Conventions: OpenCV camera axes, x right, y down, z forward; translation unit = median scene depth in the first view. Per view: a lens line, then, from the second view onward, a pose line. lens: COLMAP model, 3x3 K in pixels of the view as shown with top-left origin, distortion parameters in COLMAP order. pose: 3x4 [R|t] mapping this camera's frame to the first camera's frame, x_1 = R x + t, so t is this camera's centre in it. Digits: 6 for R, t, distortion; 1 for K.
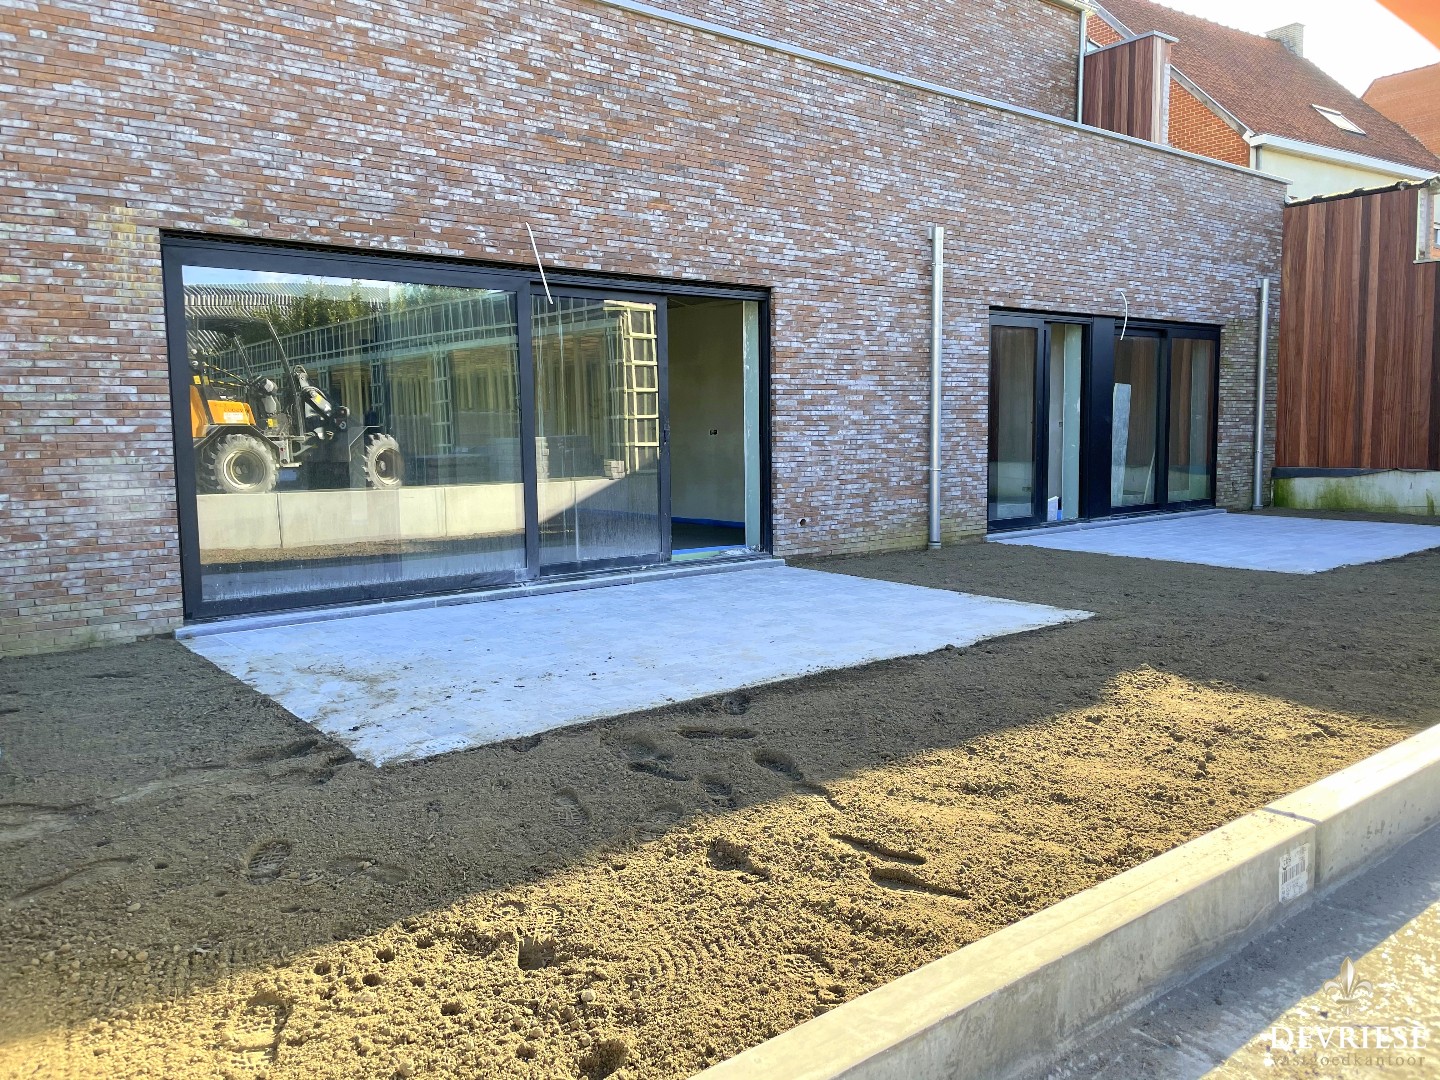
lens RADIAL K [[1095.8, 0, 719.7], [0, 1095.8, 536.5], [0, 0, 1]] dist [0.028048, -0.014531]
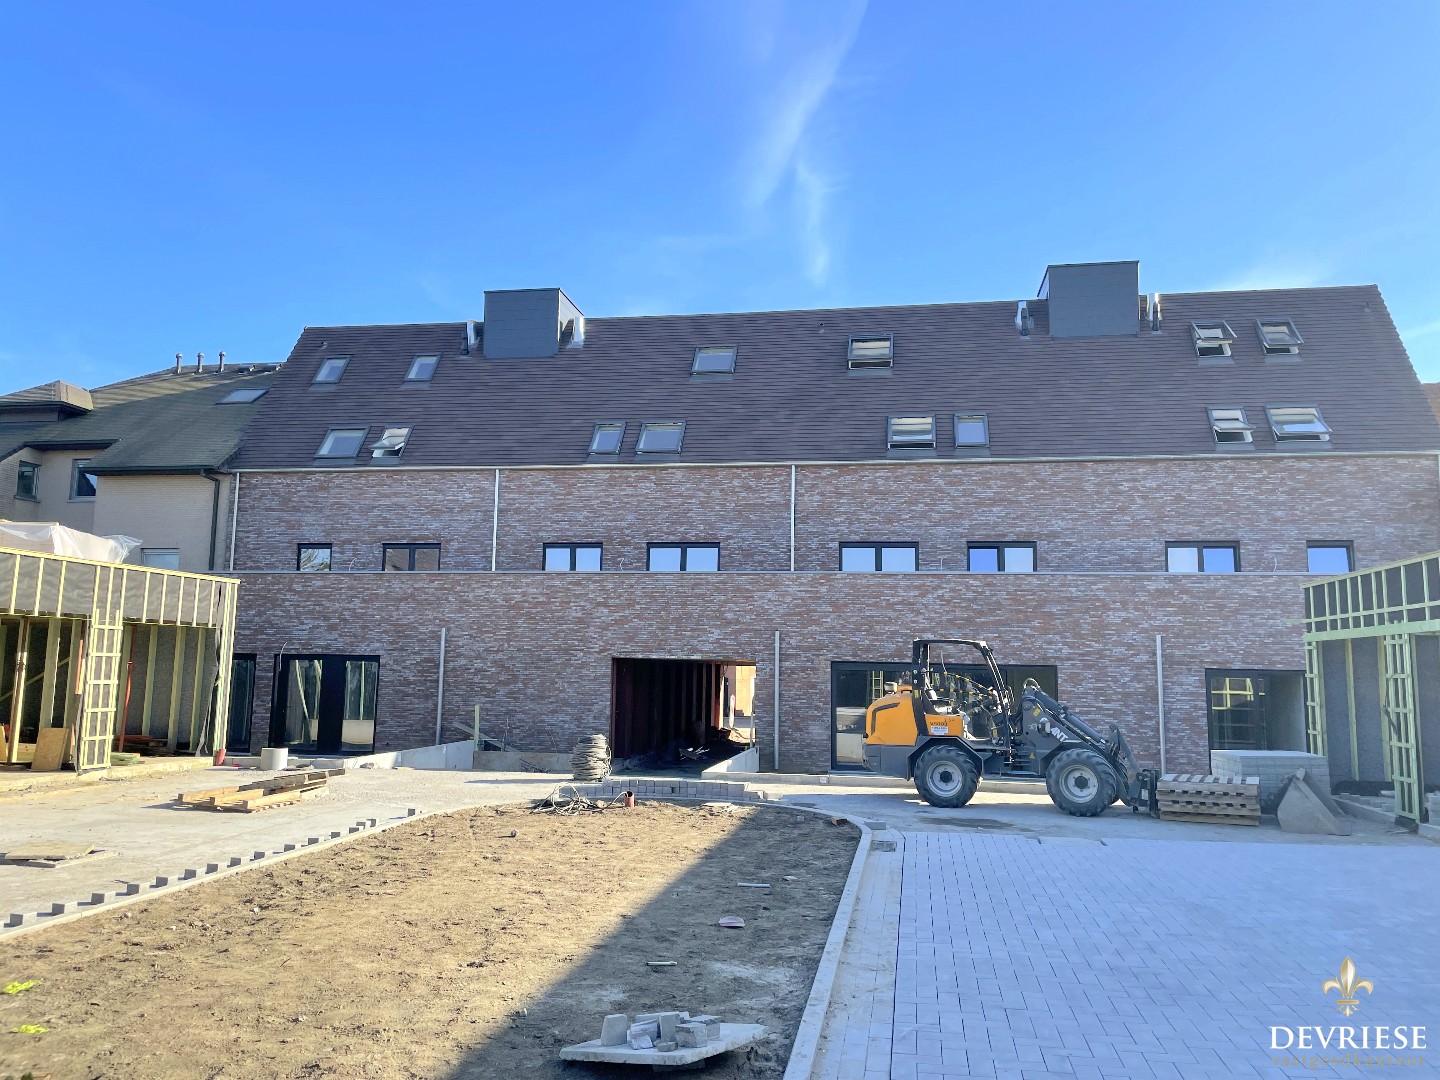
lens RADIAL K [[1095.8, 0, 719.5], [0, 1095.8, 536.5], [0, 0, 1]] dist [0.028048, -0.014531]
pose [[0.665652, -0.062236, -0.743662, 1.393637], [-0.102779, 0.979374, -0.173960, -0.003816], [0.739151, 0.192230, 0.645526, -1.206403]]
